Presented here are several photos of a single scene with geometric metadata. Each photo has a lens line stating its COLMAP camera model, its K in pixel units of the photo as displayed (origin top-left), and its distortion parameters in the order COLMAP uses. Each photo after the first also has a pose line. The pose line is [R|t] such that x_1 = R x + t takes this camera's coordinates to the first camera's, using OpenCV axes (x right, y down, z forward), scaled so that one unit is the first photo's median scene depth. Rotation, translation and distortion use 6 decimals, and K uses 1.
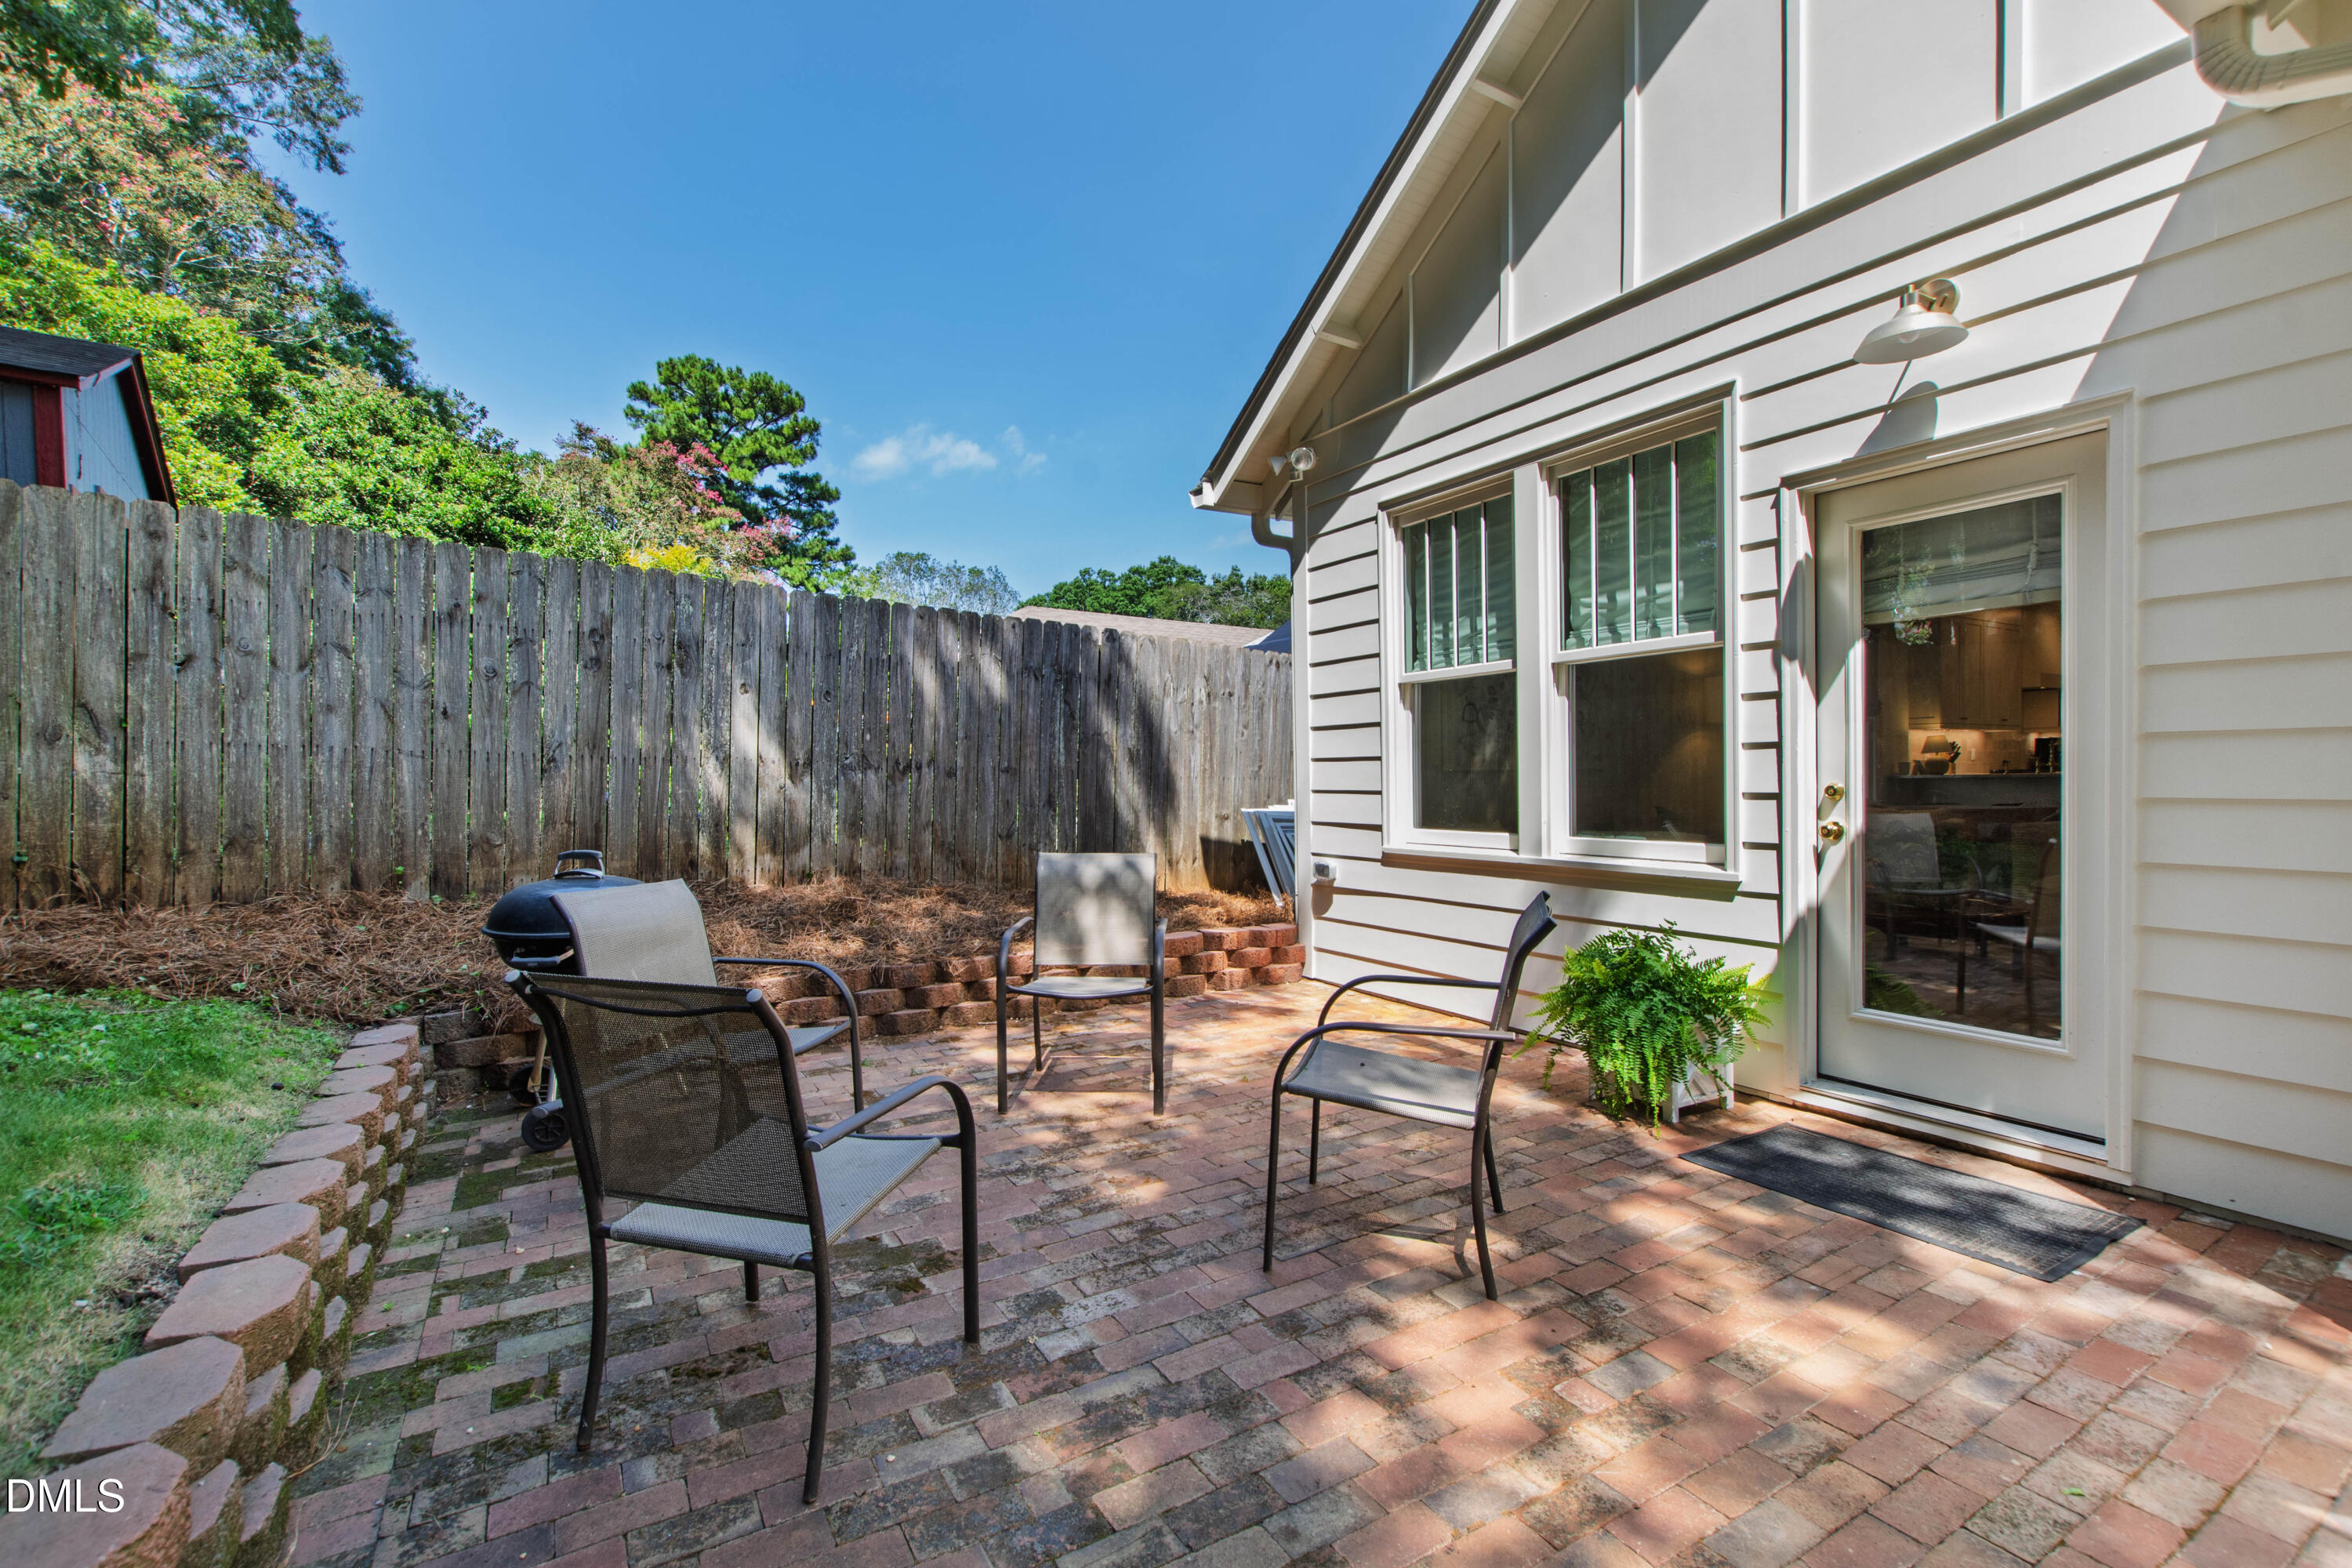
lens RADIAL K [[1068.8, 0, 1122.5], [0, 1068.8, 783.4], [0, 0, 1]] dist [0.035987, -0.000098]
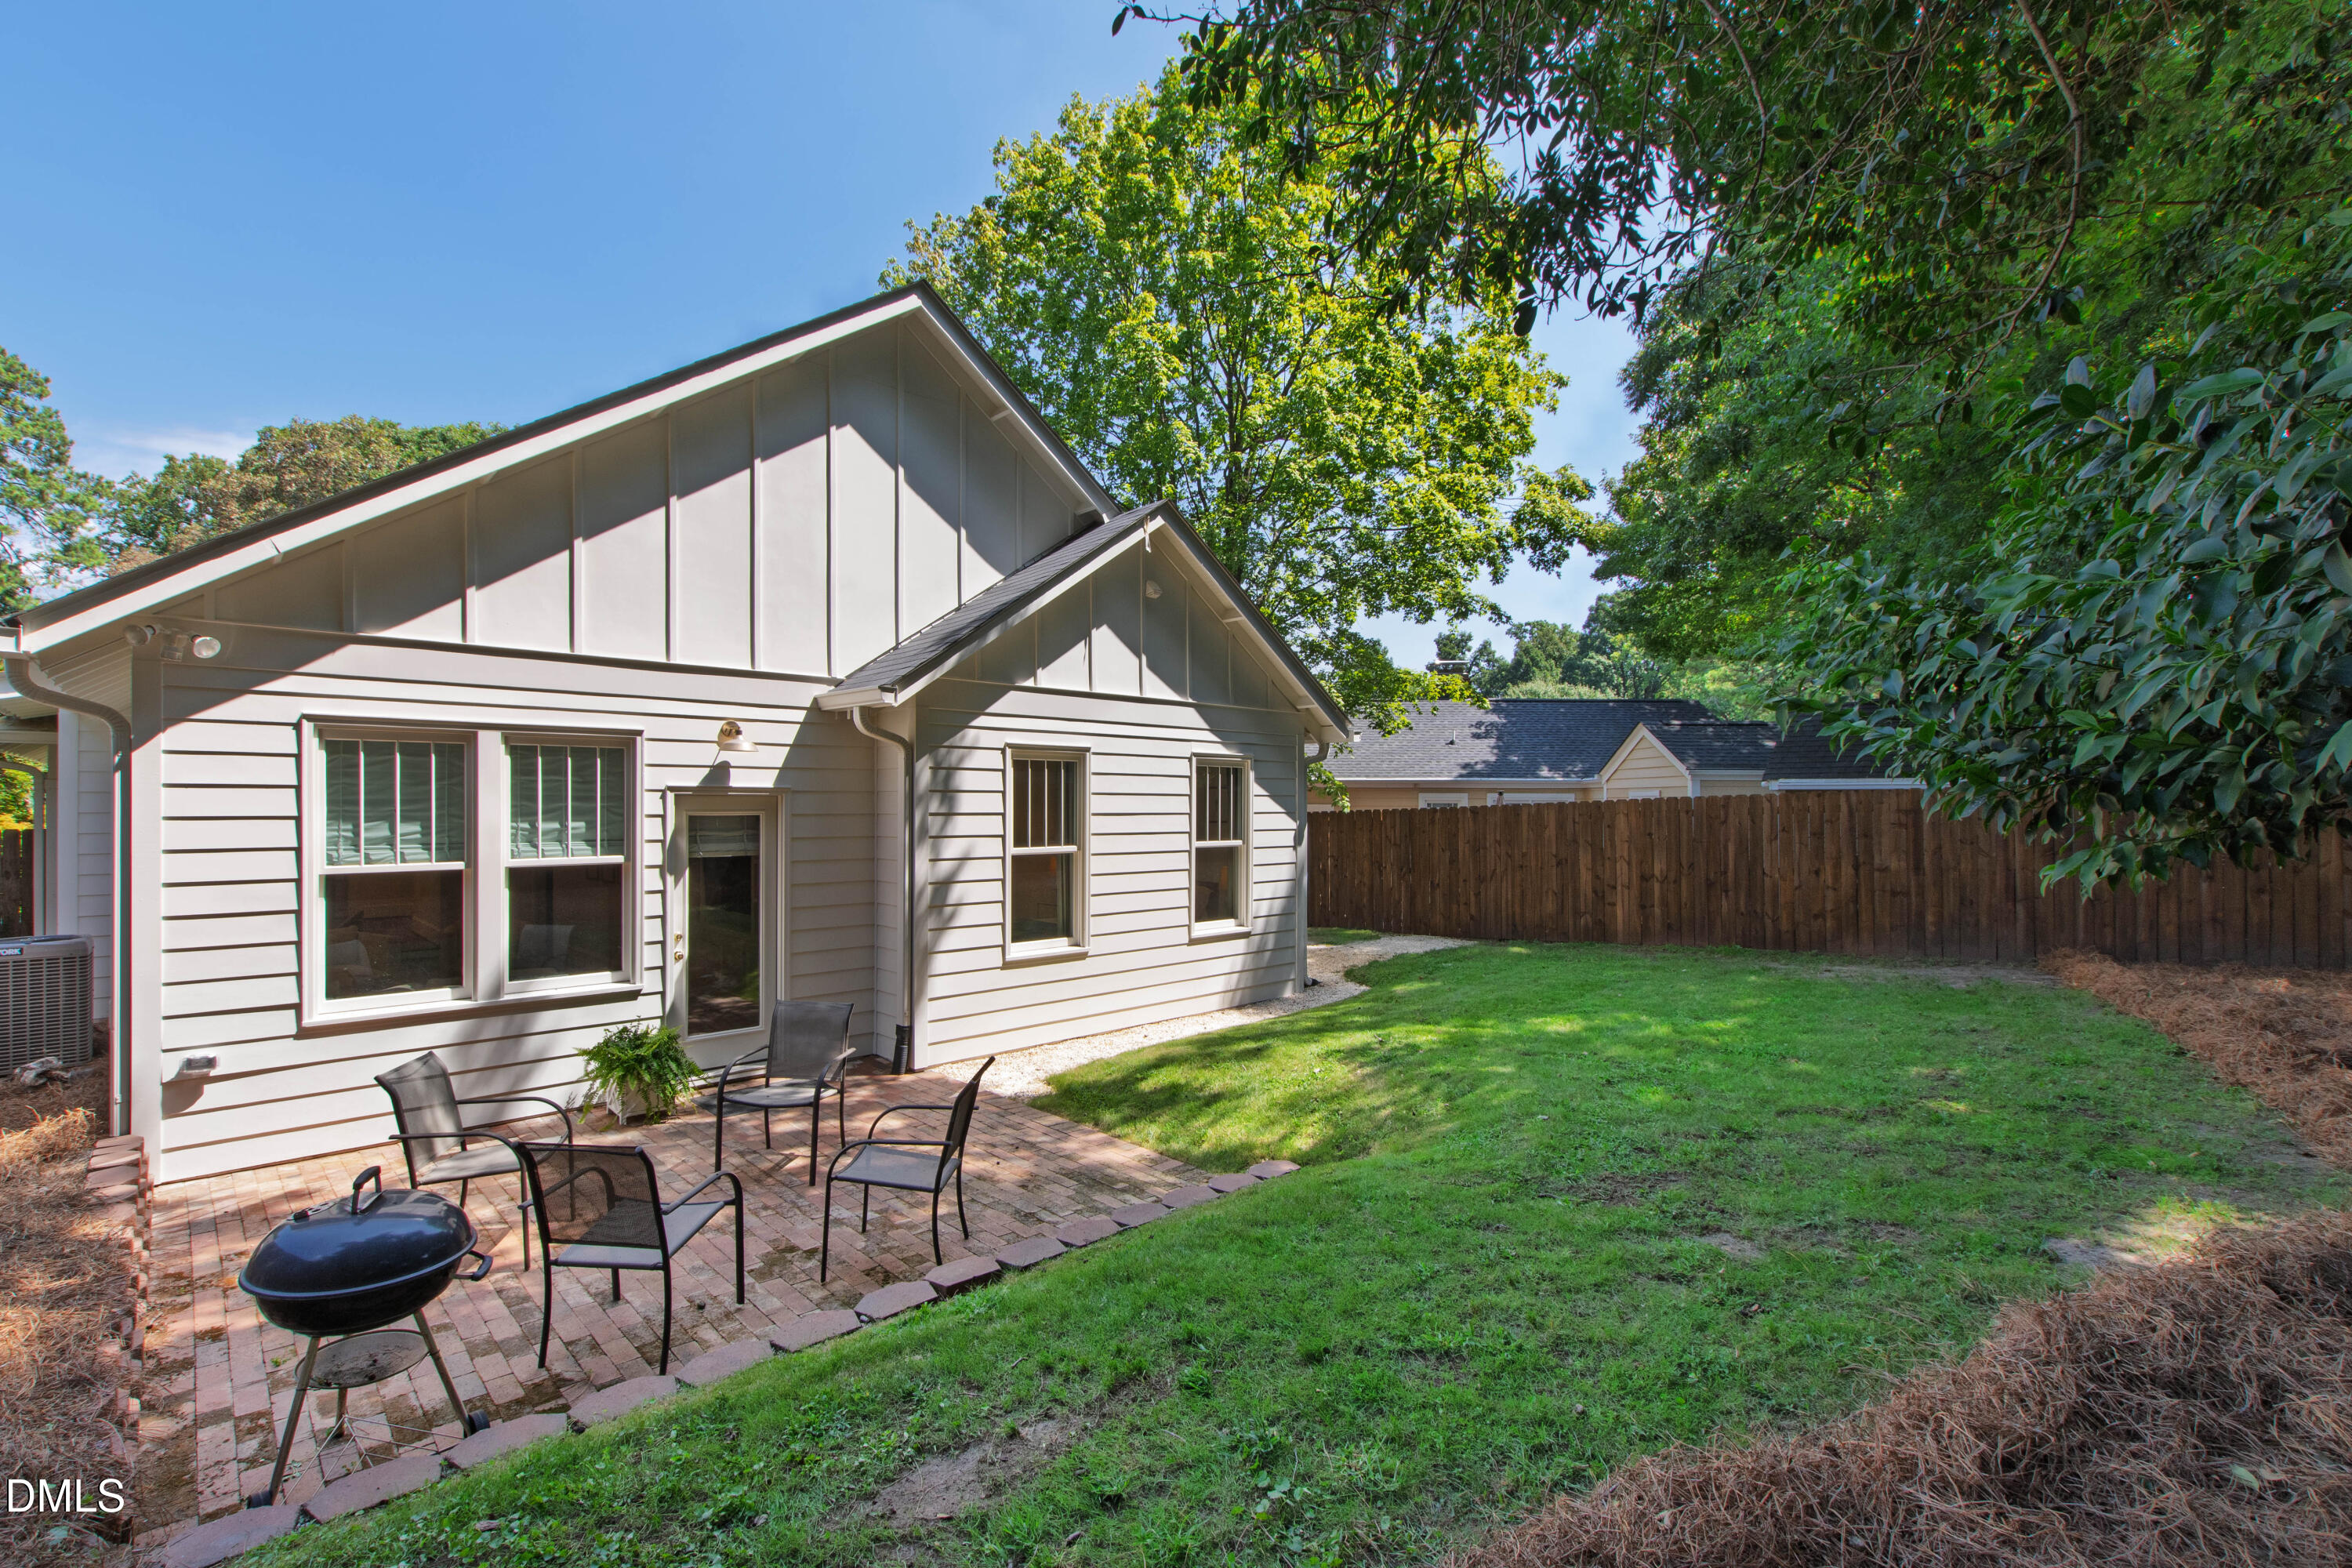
lens RADIAL K [[1051.4, 0, 1172.8], [0, 1051.4, 809.2], [0, 0, 1]] dist [0.000280, 0.000074]
pose [[-0.274209, 0.011522, 0.961601, -1.038486], [0.009183, 0.999914, -0.009363, -0.141075], [-0.961626, 0.006263, -0.274291, 0.424226]]
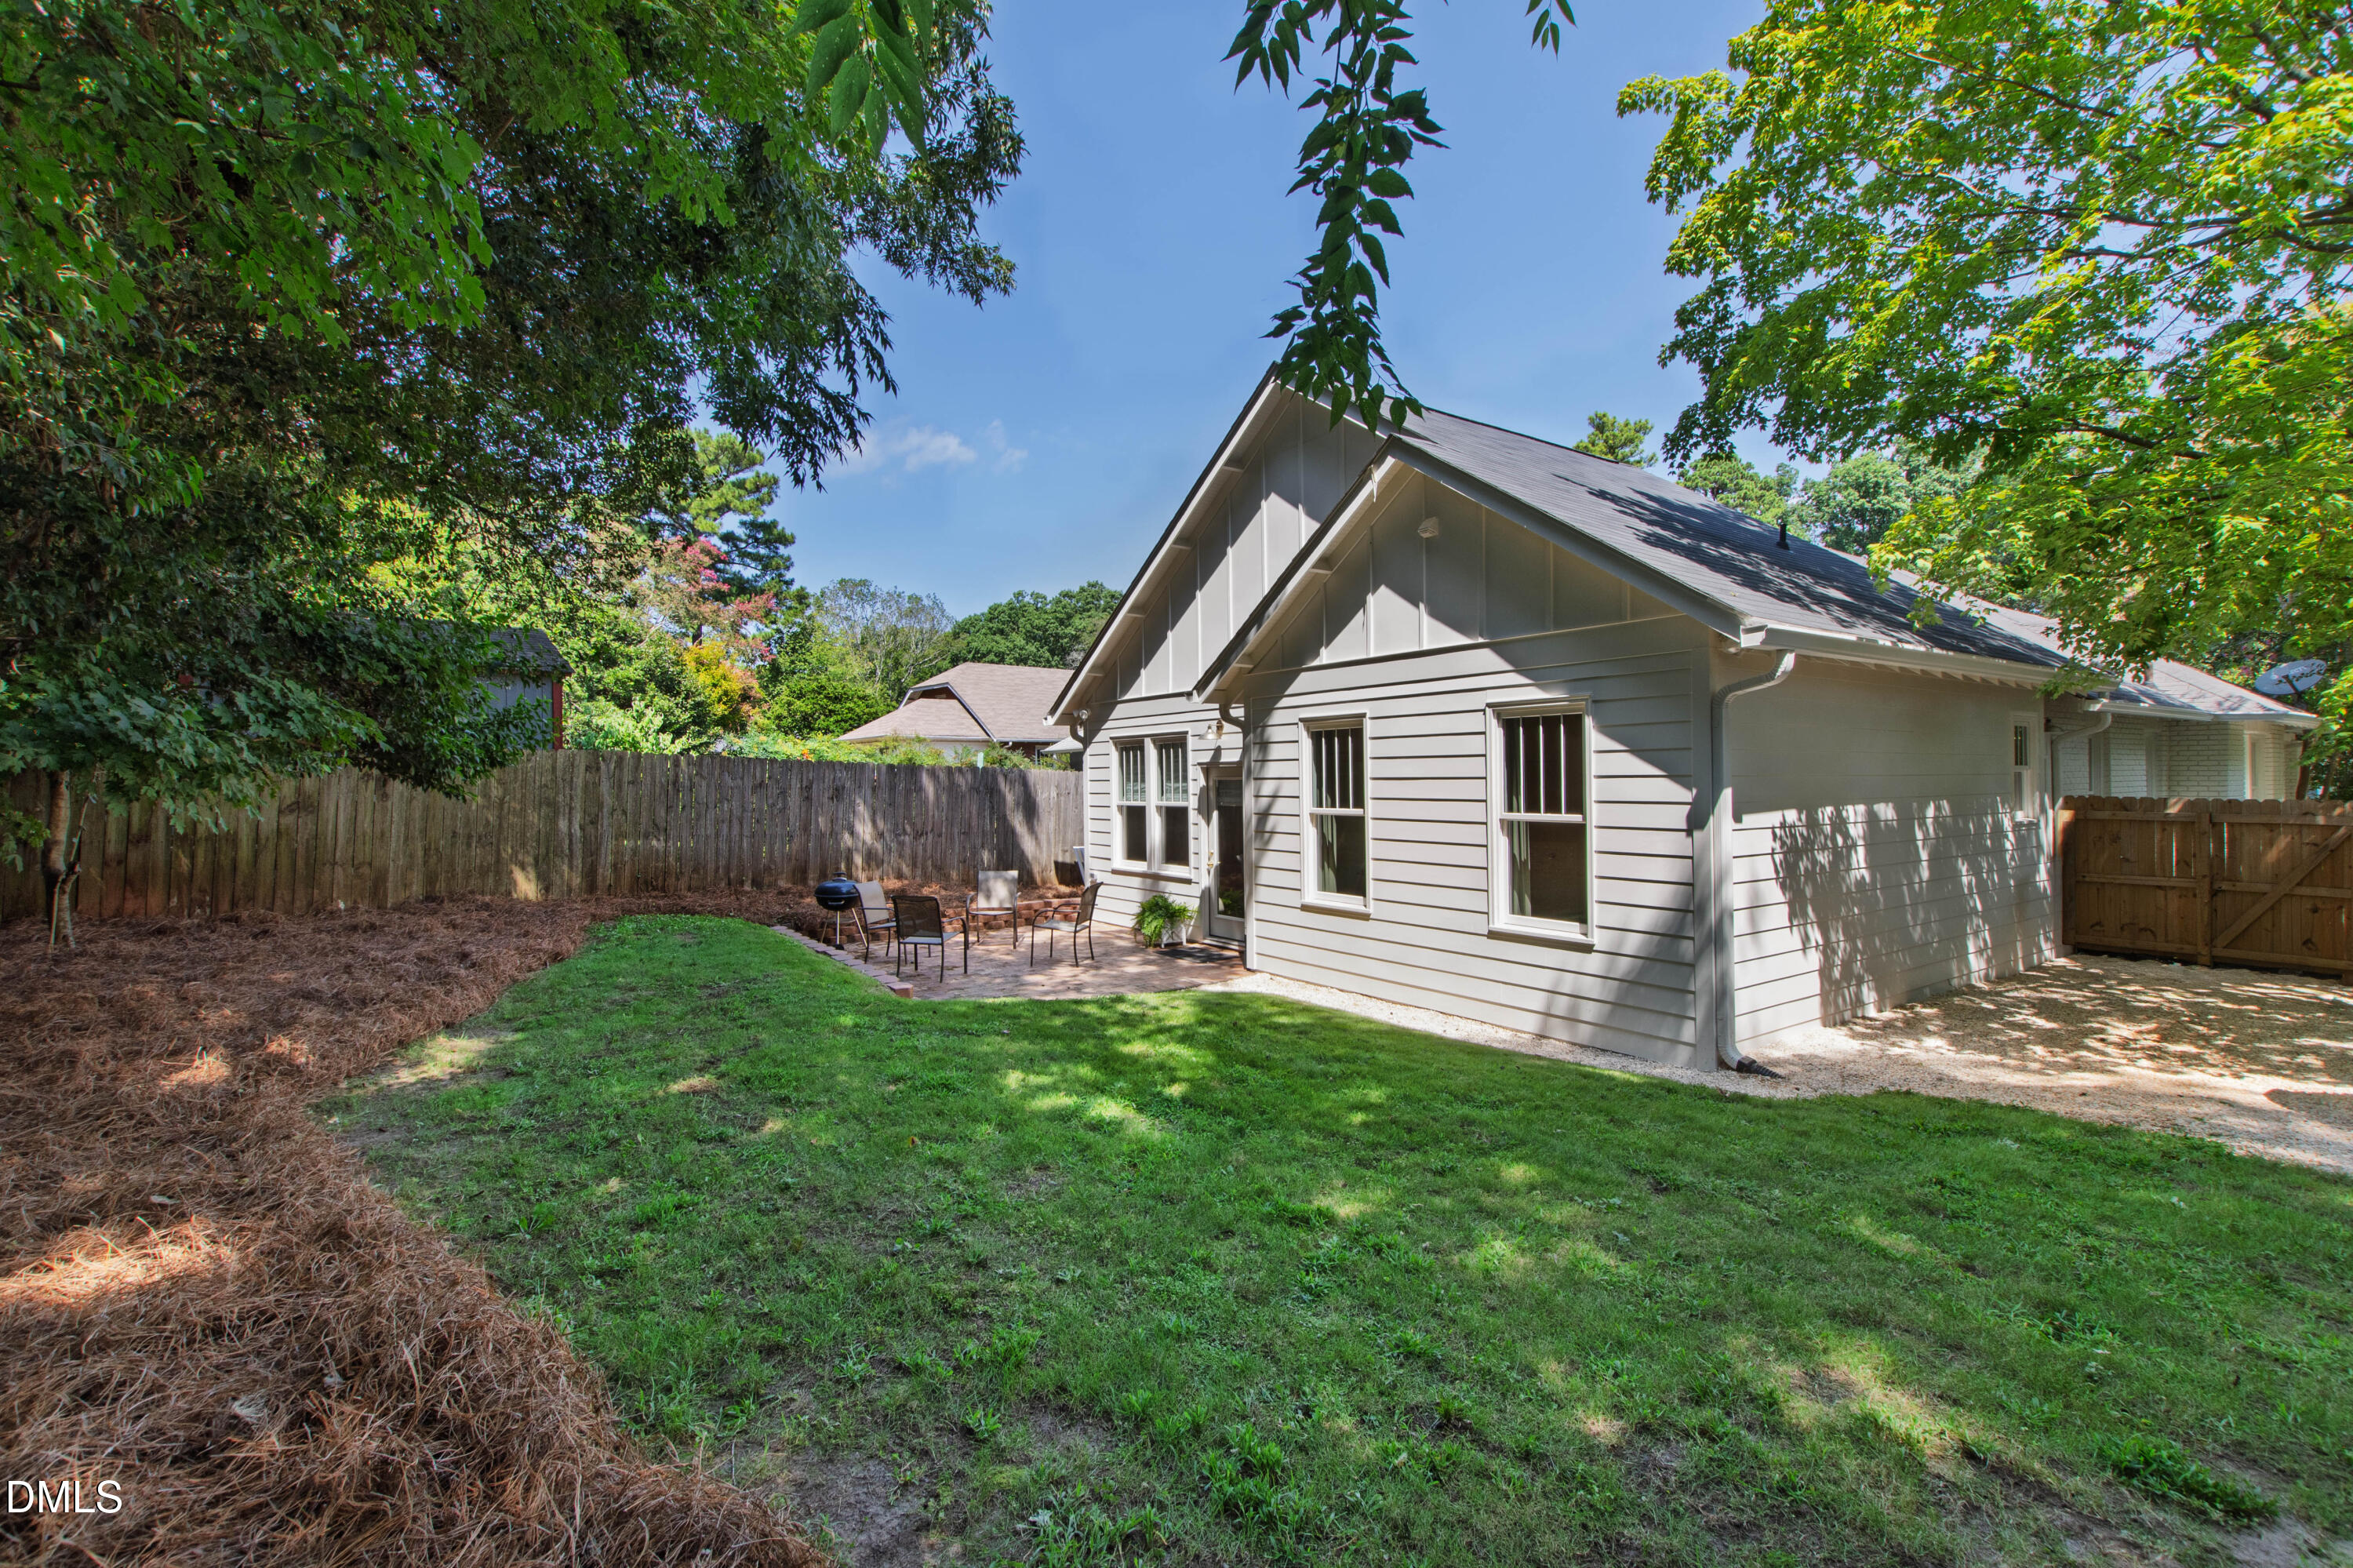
lens RADIAL K [[1049.6, 0, 1176.5], [0, 1049.6, 784.0], [0, 0, 1]] dist [-0.000492, 0.000002]
pose [[0.993566, 0.003762, 0.113193, 0.109318], [-0.003407, 0.999989, -0.003331, -0.134478], [-0.113204, 0.002924, 0.993567, -1.552594]]
